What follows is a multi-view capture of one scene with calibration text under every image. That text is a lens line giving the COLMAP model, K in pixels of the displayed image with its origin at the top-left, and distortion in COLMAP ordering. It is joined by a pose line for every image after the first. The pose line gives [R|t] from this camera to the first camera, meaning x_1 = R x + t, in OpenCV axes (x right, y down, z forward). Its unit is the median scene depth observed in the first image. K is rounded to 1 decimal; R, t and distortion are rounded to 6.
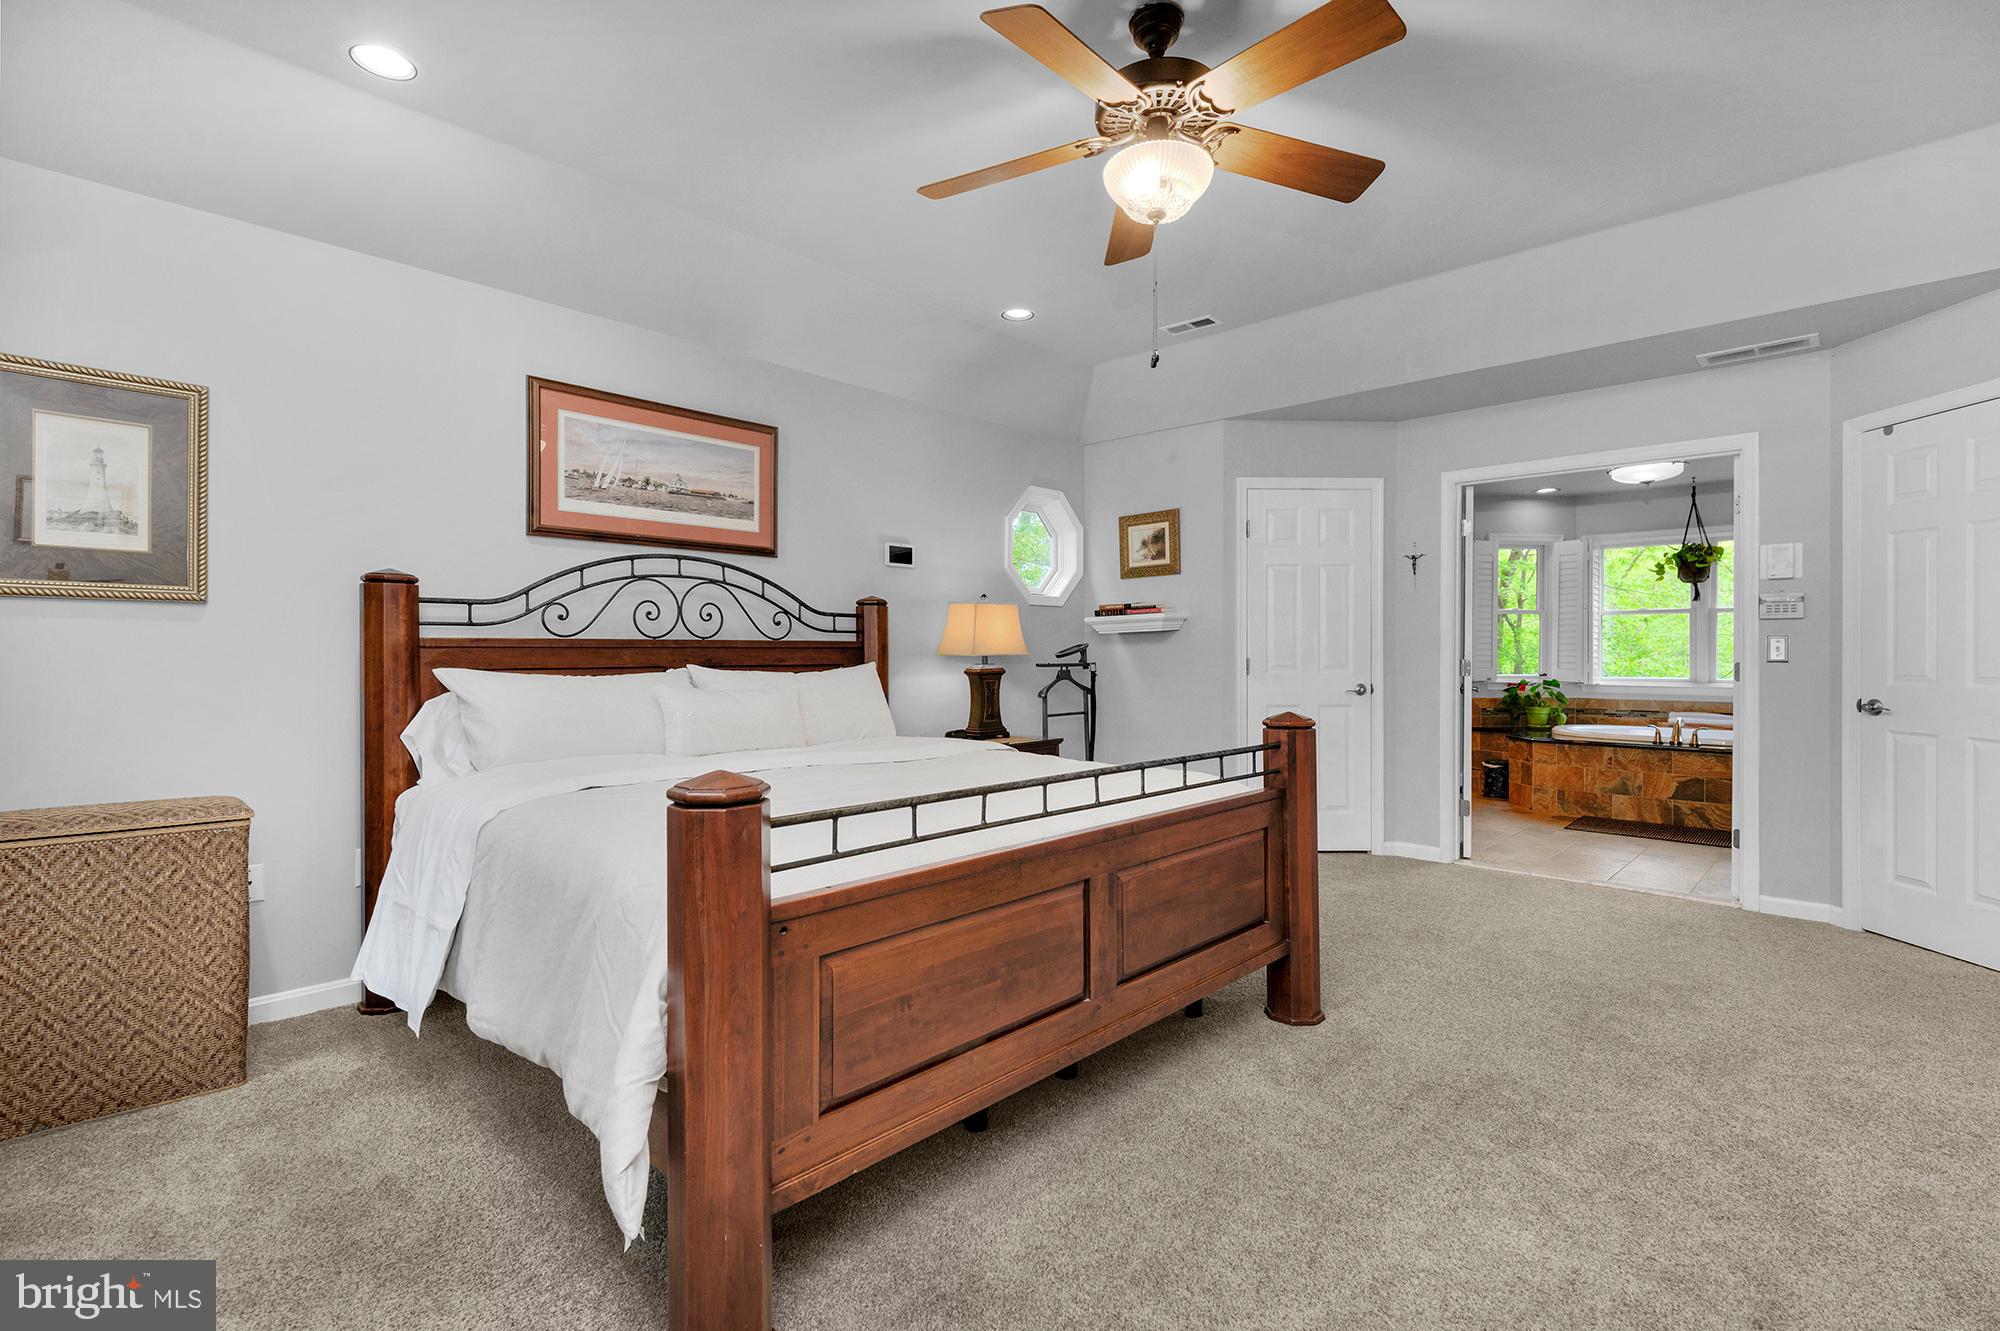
lens RADIAL K [[929.1, 0, 1004.3], [0, 929.1, 655.9], [0, 0, 1]] dist [0.005859, -0.002617]
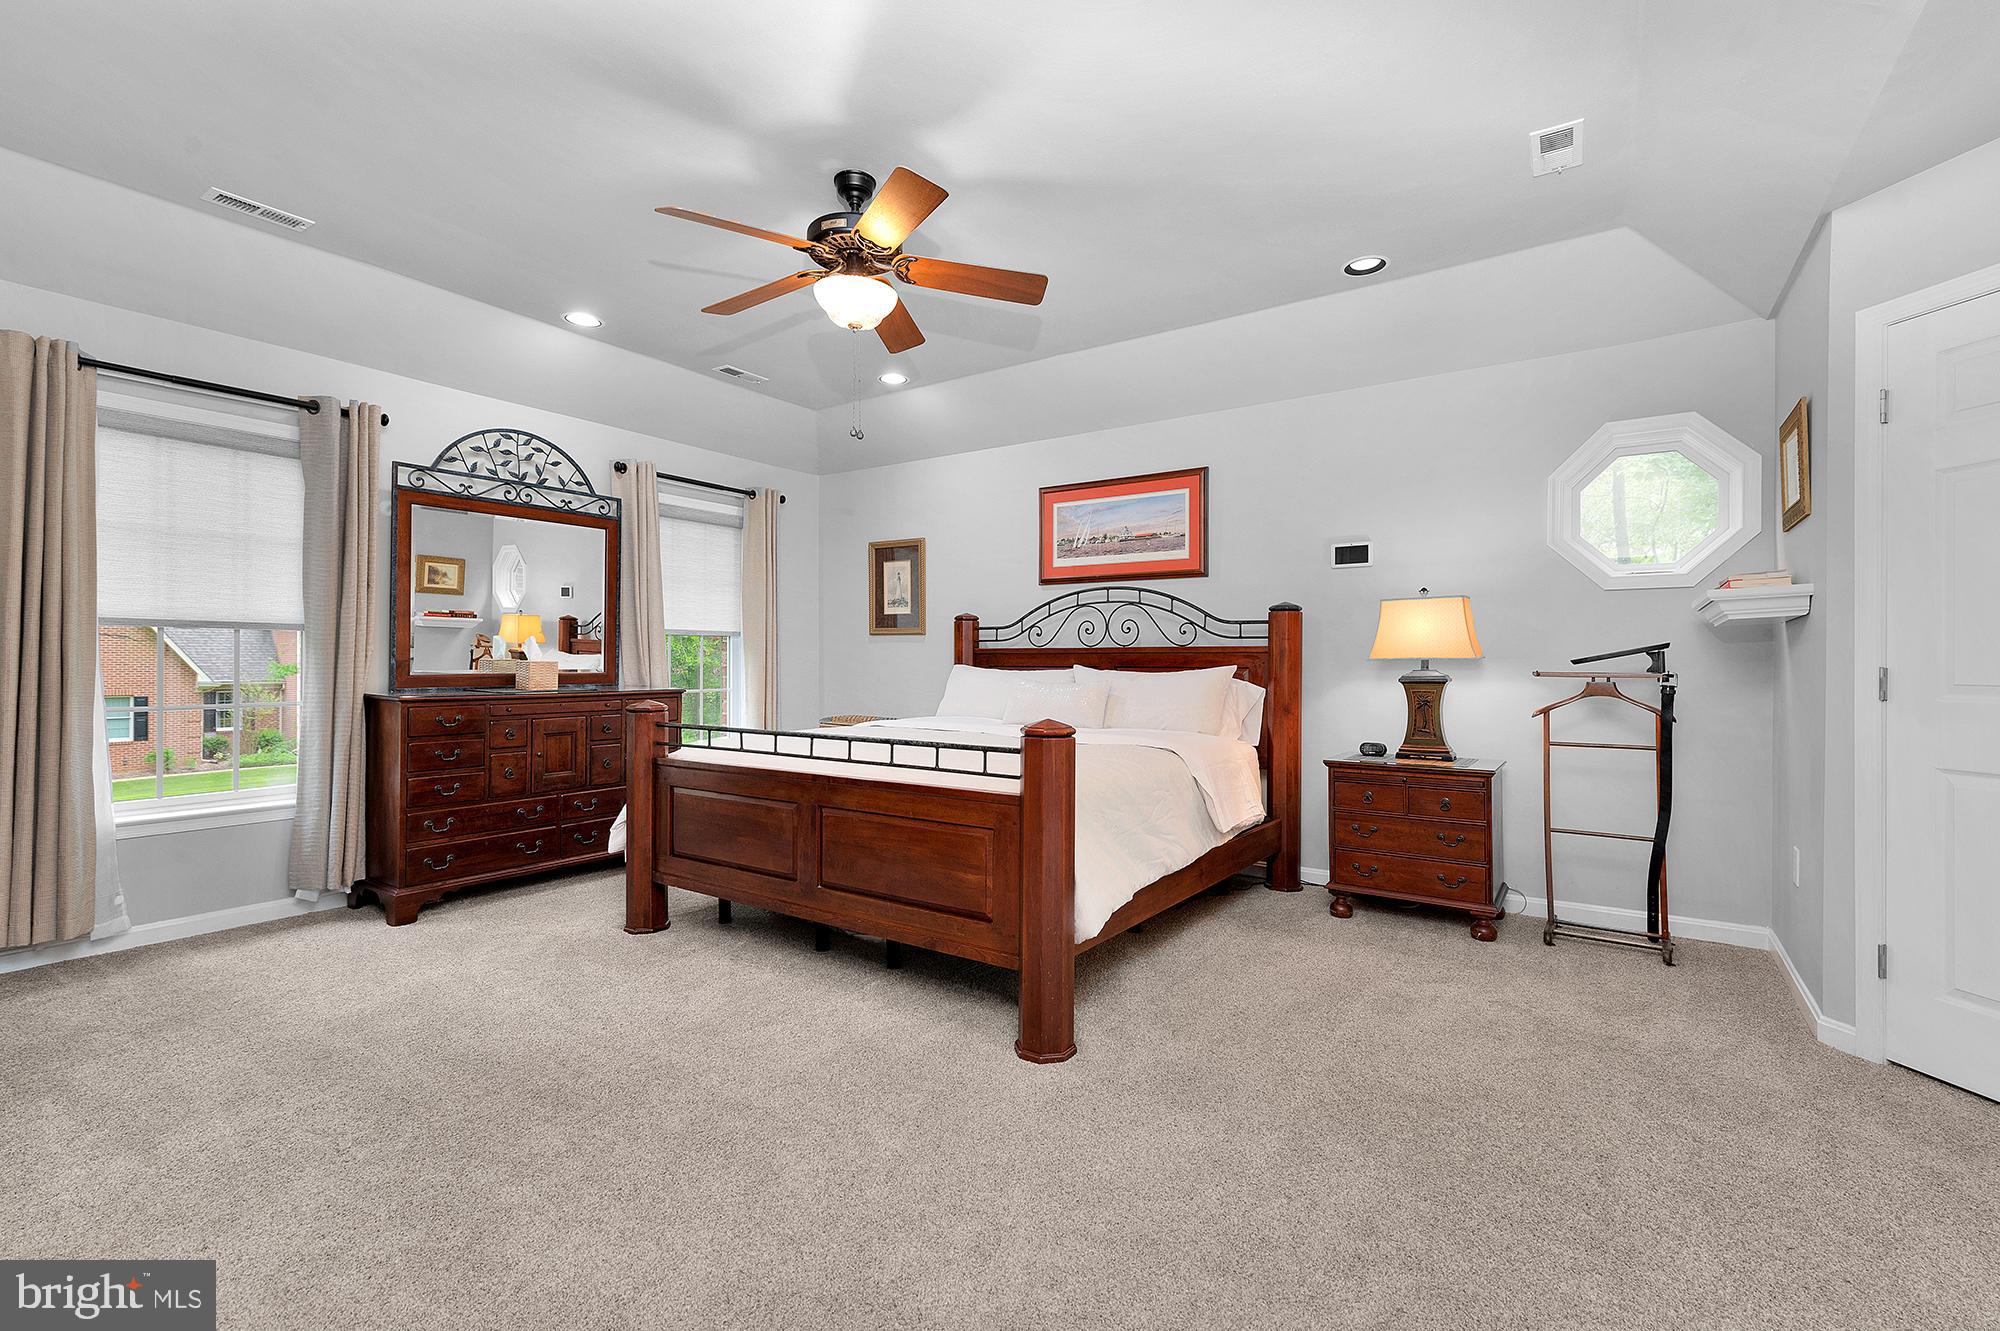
lens RADIAL K [[869.2, 0, 1014.2], [0, 869.2, 656.7], [0, 0, 1]] dist [0.004312, -0.003075]
pose [[0.149708, -0.000042, -0.988730, 0.911082], [-0.004364, 0.999990, -0.000703, -0.001953], [0.988721, 0.004420, 0.149707, 0.662446]]
